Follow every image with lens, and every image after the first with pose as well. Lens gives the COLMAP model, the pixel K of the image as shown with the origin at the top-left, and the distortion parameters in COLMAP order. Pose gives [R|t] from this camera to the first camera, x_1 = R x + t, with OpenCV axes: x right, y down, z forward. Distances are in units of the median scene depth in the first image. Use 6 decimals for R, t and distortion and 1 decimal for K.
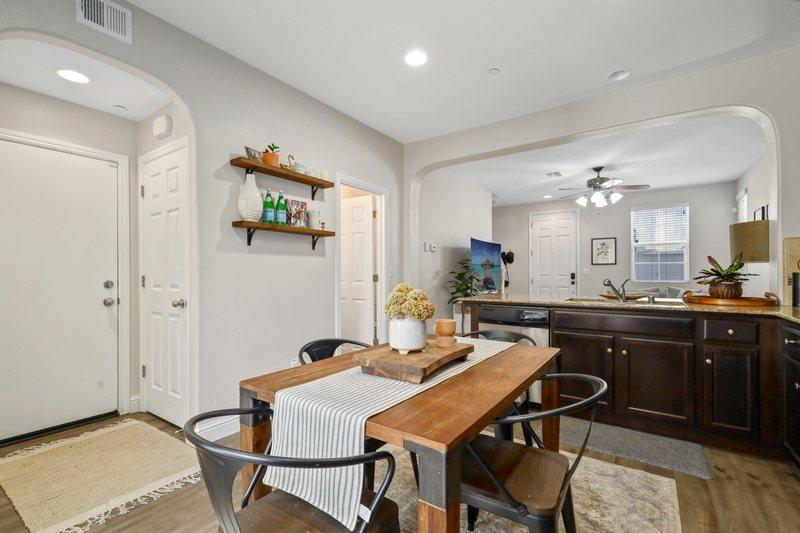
lens RADIAL K [[362.4, 0, 398.8], [0, 362.4, 270.9], [0, 0, 1]] dist [0.006054, -0.001572]
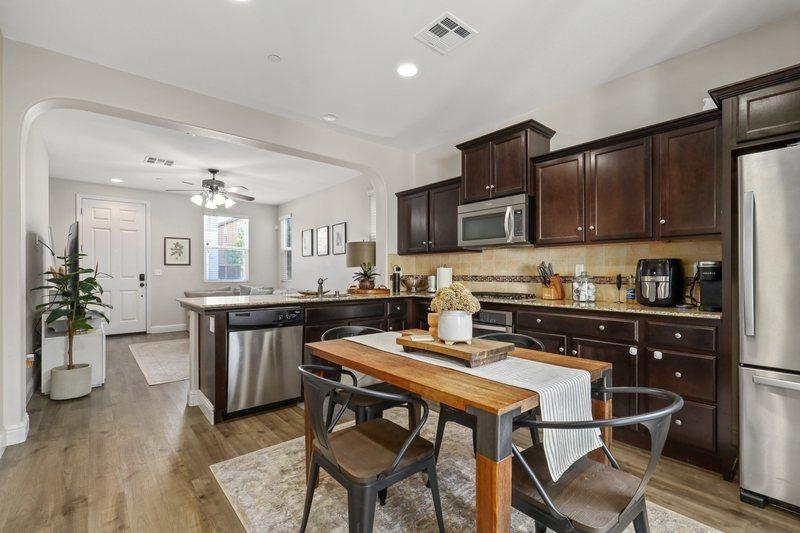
lens RADIAL K [[362.4, 0, 400.0], [0, 362.4, 274.3], [0, 0, 1]] dist [0.006054, -0.001572]
pose [[0.256426, -0.003511, 0.966557, -0.533827], [-0.003606, 0.999983, 0.004589, 0.001085], [-0.966557, -0.004662, 0.256409, 0.424640]]
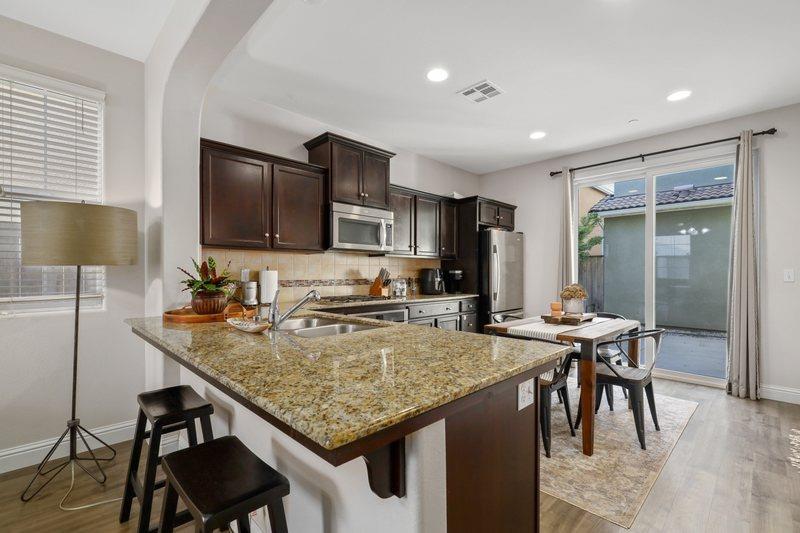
lens RADIAL K [[362.4, 0, 400.8], [0, 362.4, 271.5], [0, 0, 1]] dist [0.006054, -0.001572]
pose [[-0.984391, 0.000043, 0.175996, 0.316692], [-0.001642, 0.999954, -0.009431, -0.006104], [-0.175989, -0.009572, -0.984346, 1.594737]]
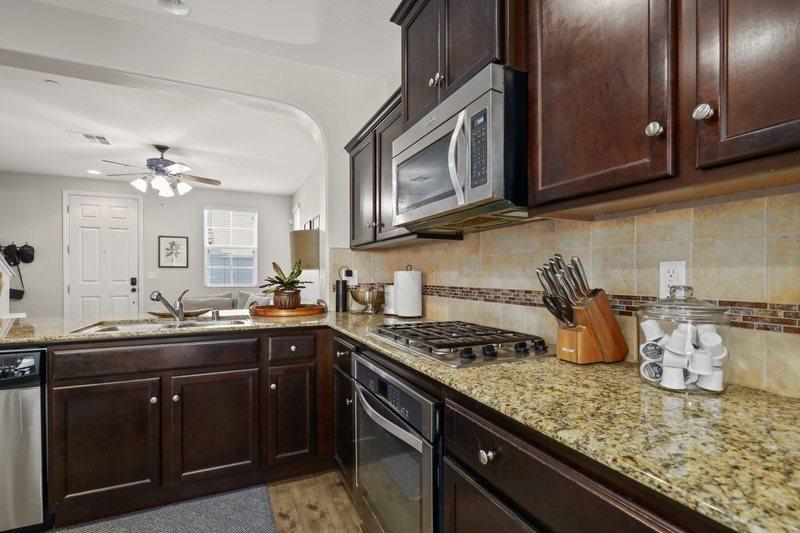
lens RADIAL K [[372.8, 0, 403.5], [0, 372.8, 277.0], [0, 0, 1]] dist [-0.004522, 0.000984]
pose [[0.501778, -0.004306, 0.864986, 0.194191], [-0.004876, 0.999958, 0.007807, -0.012091], [-0.864983, -0.008135, 0.501736, 0.232273]]
